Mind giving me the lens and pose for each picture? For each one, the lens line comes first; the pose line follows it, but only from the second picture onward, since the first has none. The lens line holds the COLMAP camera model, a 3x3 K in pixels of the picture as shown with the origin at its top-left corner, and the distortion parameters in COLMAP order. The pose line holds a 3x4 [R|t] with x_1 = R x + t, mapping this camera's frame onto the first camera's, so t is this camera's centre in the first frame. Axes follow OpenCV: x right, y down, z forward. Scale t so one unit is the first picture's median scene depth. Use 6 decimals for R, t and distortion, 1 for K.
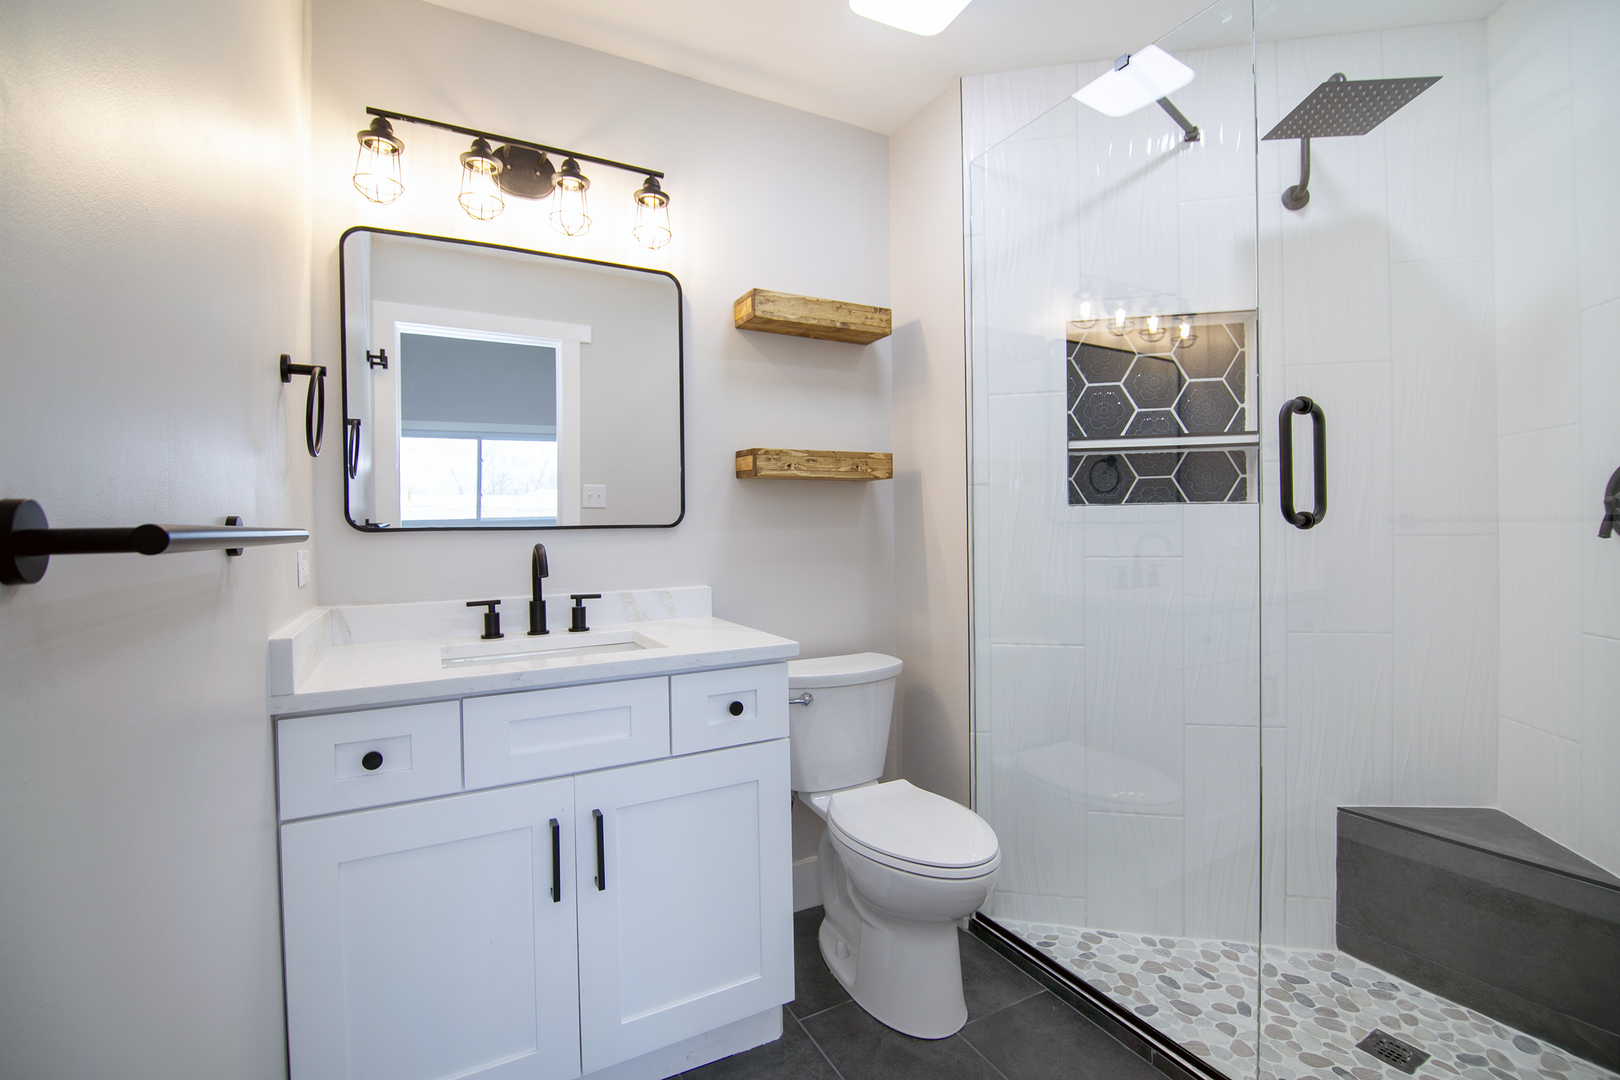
lens RADIAL K [[727.3, 0, 809.4], [0, 727.3, 519.7], [0, 0, 1]] dist [0.001142, -0.010267]
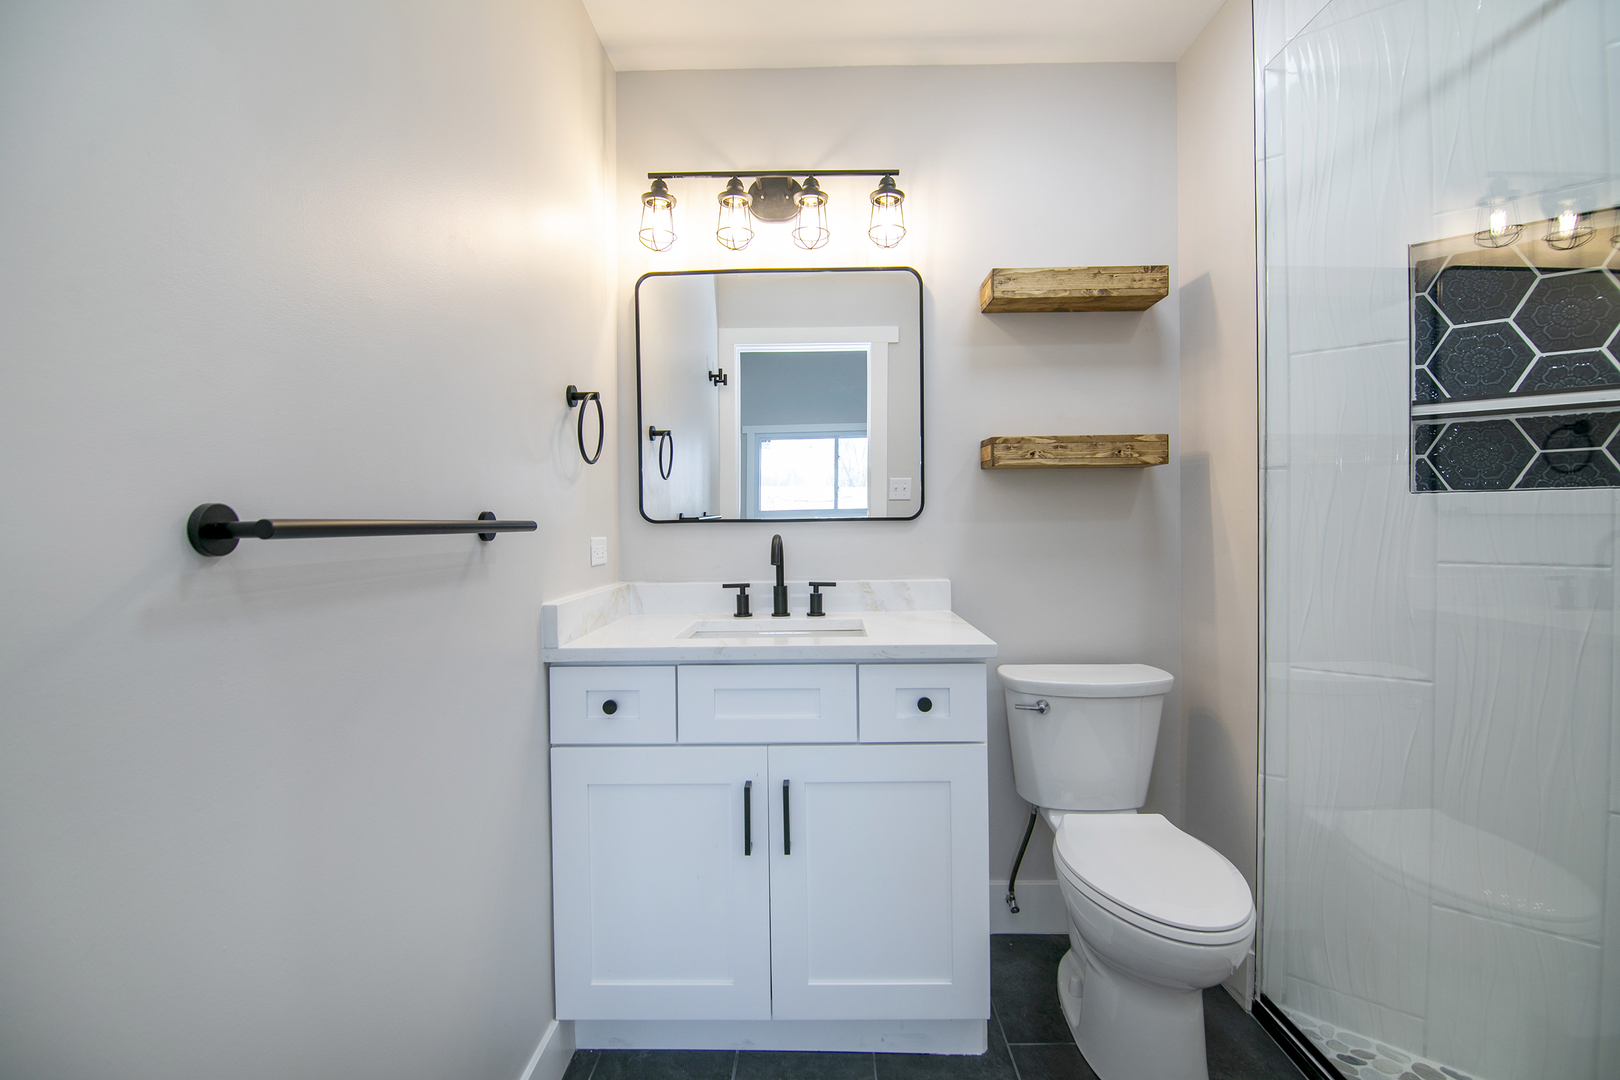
lens RADIAL K [[727.3, 0, 809.4], [0, 727.3, 519.7], [0, 0, 1]] dist [0.001142, -0.010267]
pose [[0.871149, 0.003443, -0.491007, 0.182649], [0.002398, 0.999934, 0.011266, -0.001497], [0.491013, -0.010992, 0.871083, 0.051033]]
